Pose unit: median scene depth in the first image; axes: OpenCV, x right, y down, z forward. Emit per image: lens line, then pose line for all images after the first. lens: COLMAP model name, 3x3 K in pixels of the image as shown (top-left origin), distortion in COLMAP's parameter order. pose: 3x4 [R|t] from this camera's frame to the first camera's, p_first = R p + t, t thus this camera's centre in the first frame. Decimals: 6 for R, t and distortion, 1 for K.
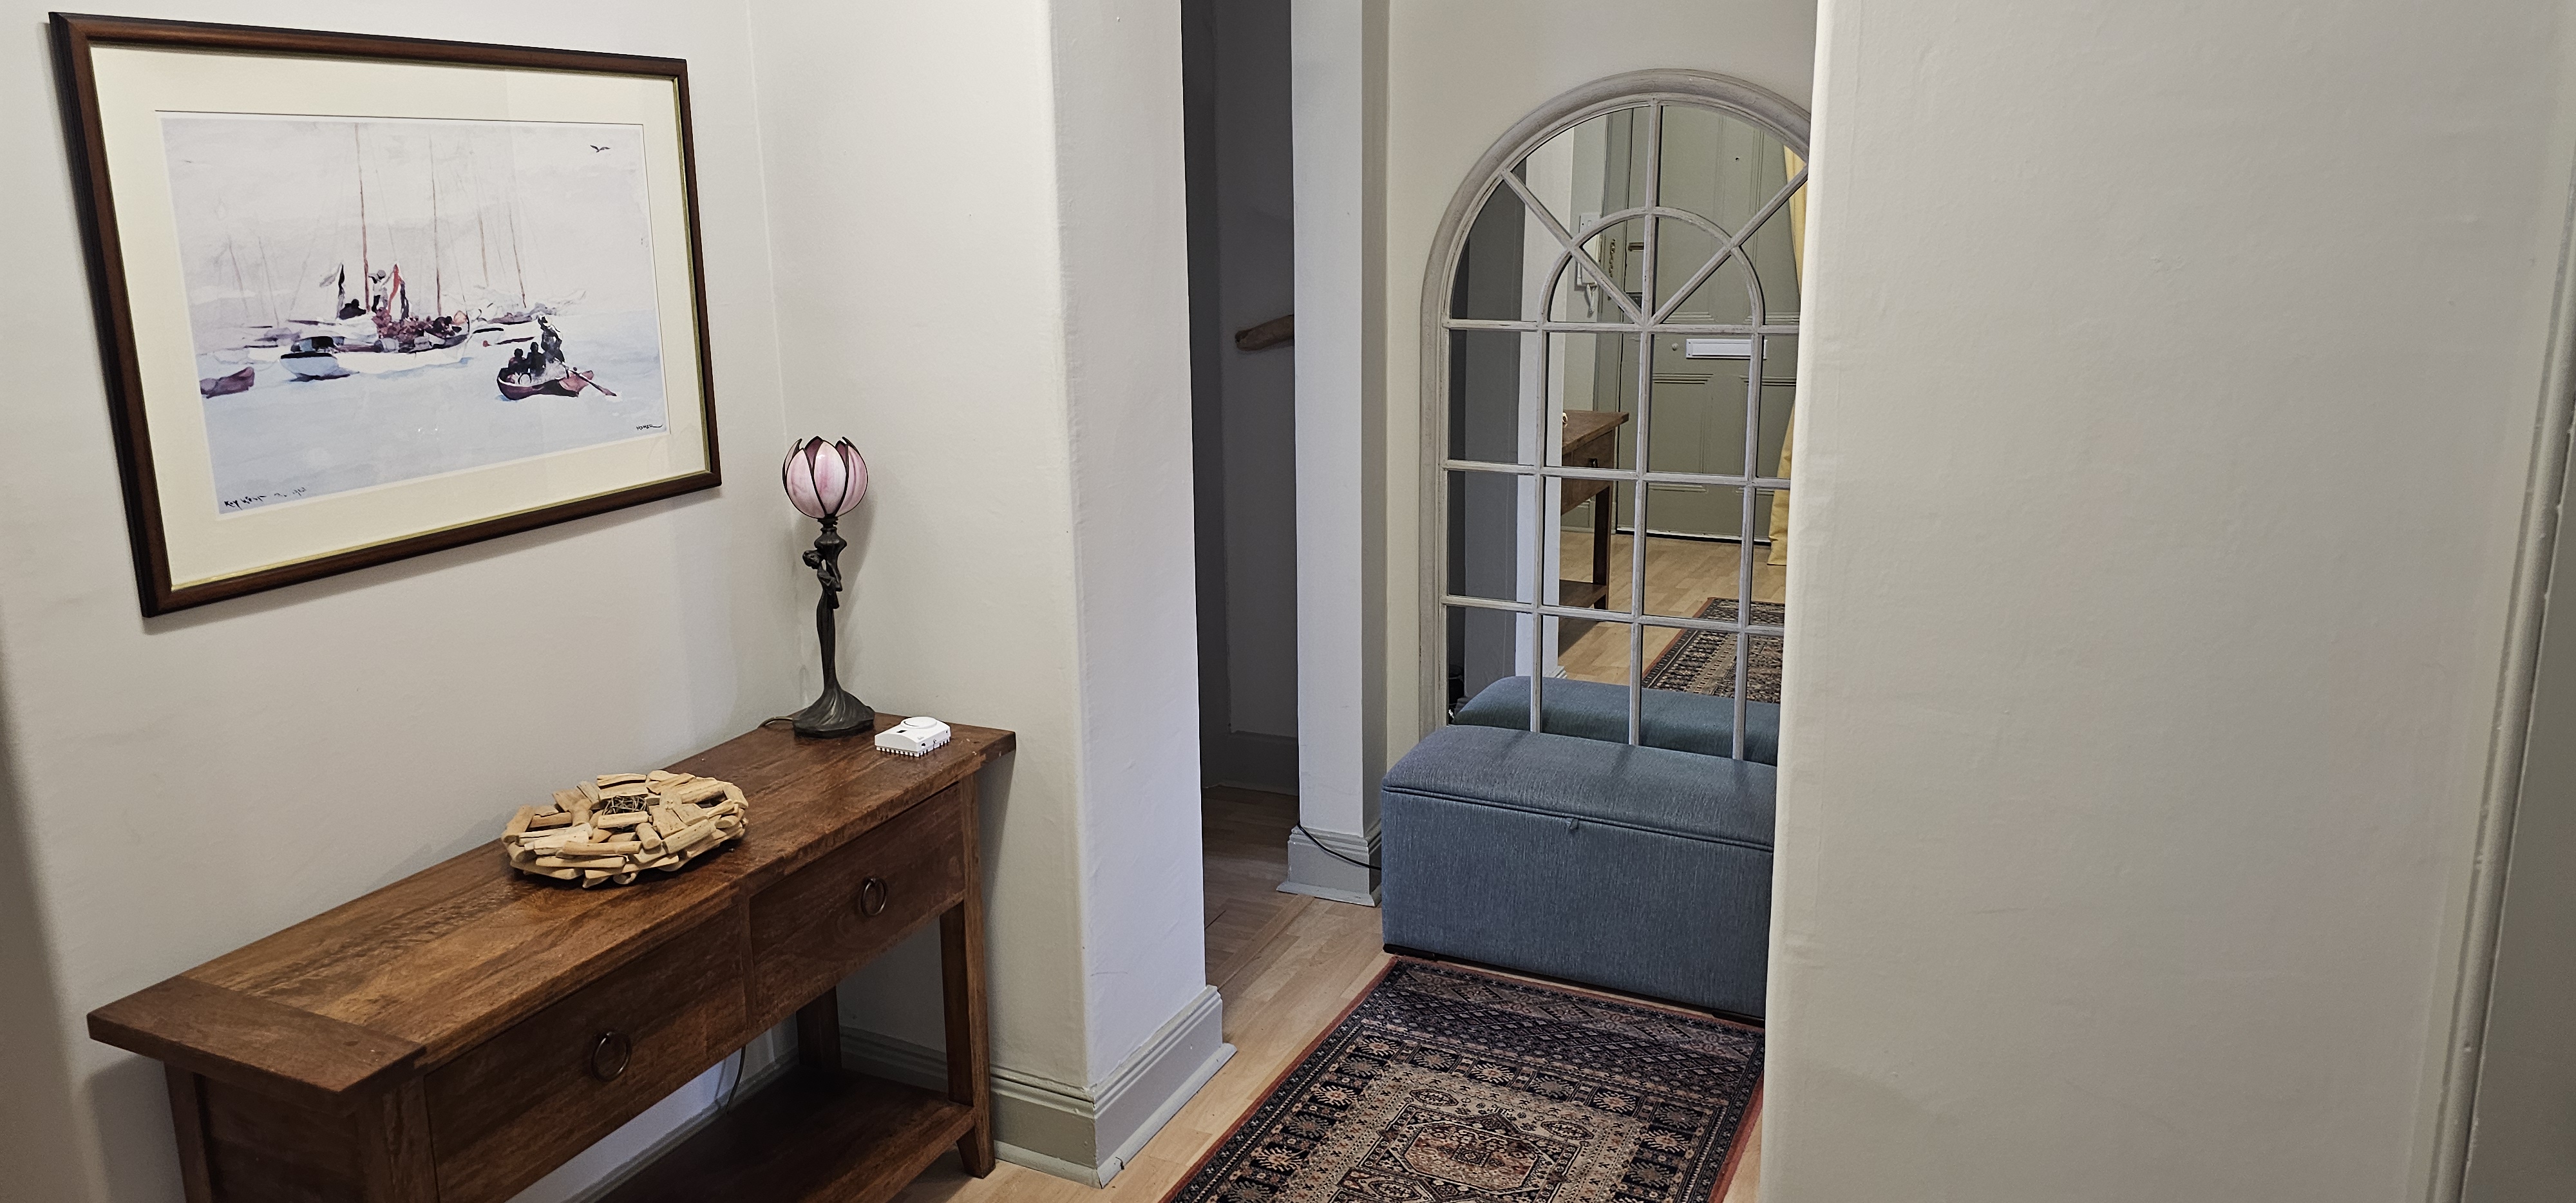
lens RADIAL K [[1717.3, 0, 1279.9], [0, 1717.3, 578.0], [0, 0, 1]] dist [0.067451, -0.010873]
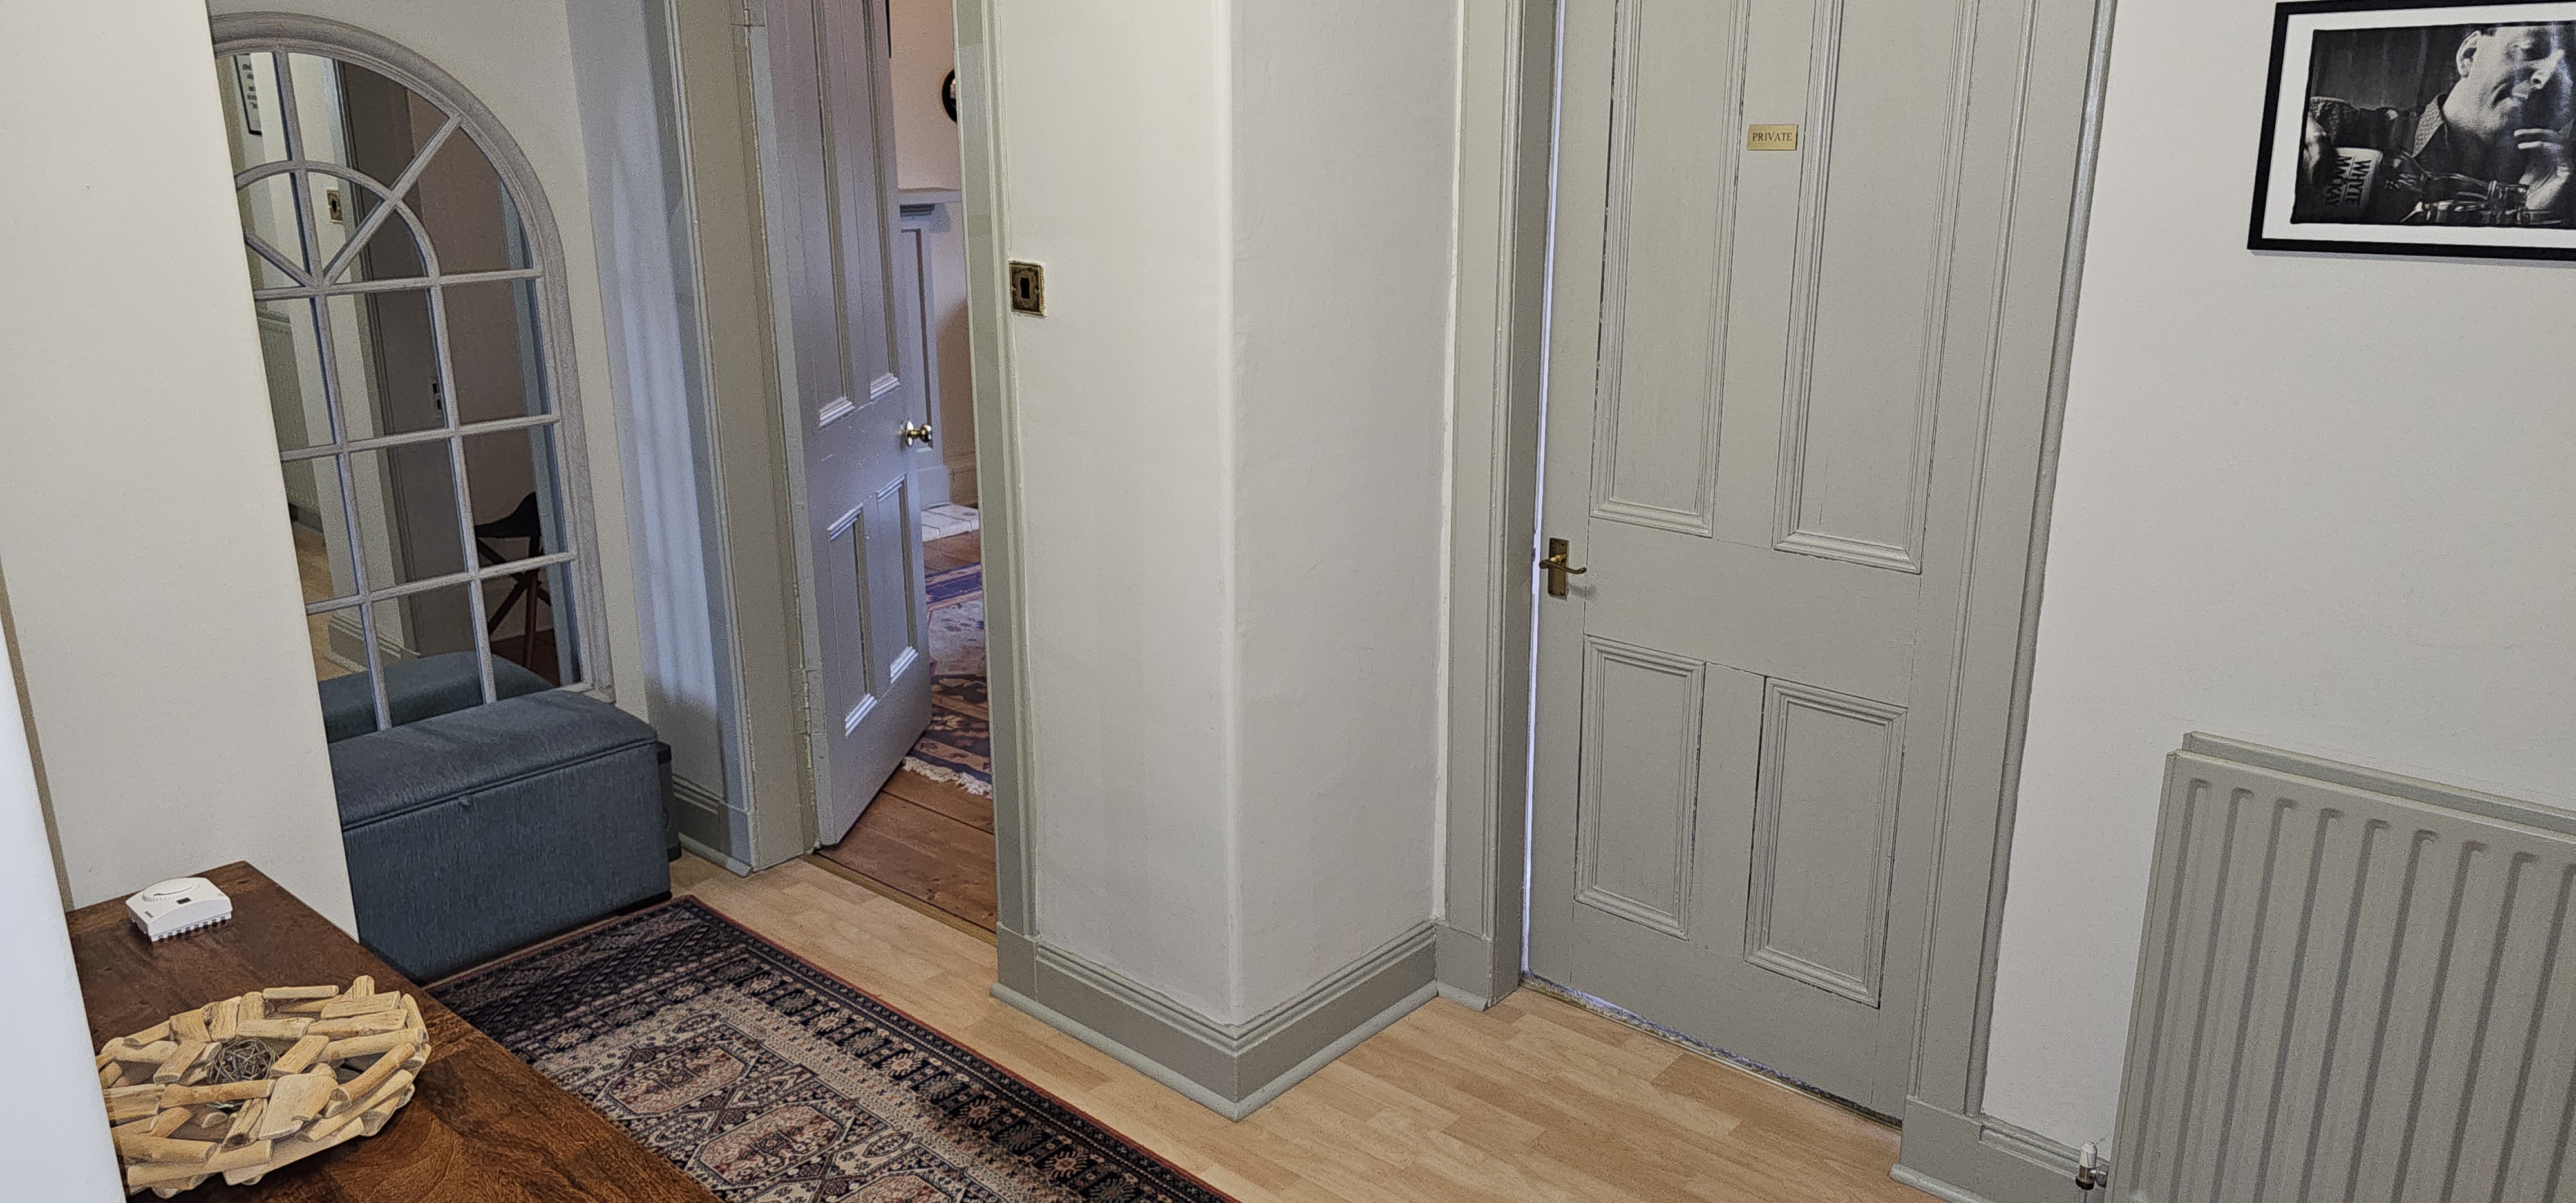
lens RADIAL K [[1717.3, 0, 1282.7], [0, 1717.3, 609.3], [0, 0, 1]] dist [0.067451, -0.010873]
pose [[0.275684, -0.265568, 0.923835, -0.600173], [0.218708, 0.953201, 0.208744, -0.066927], [-0.936037, 0.144503, 0.320865, 0.243398]]
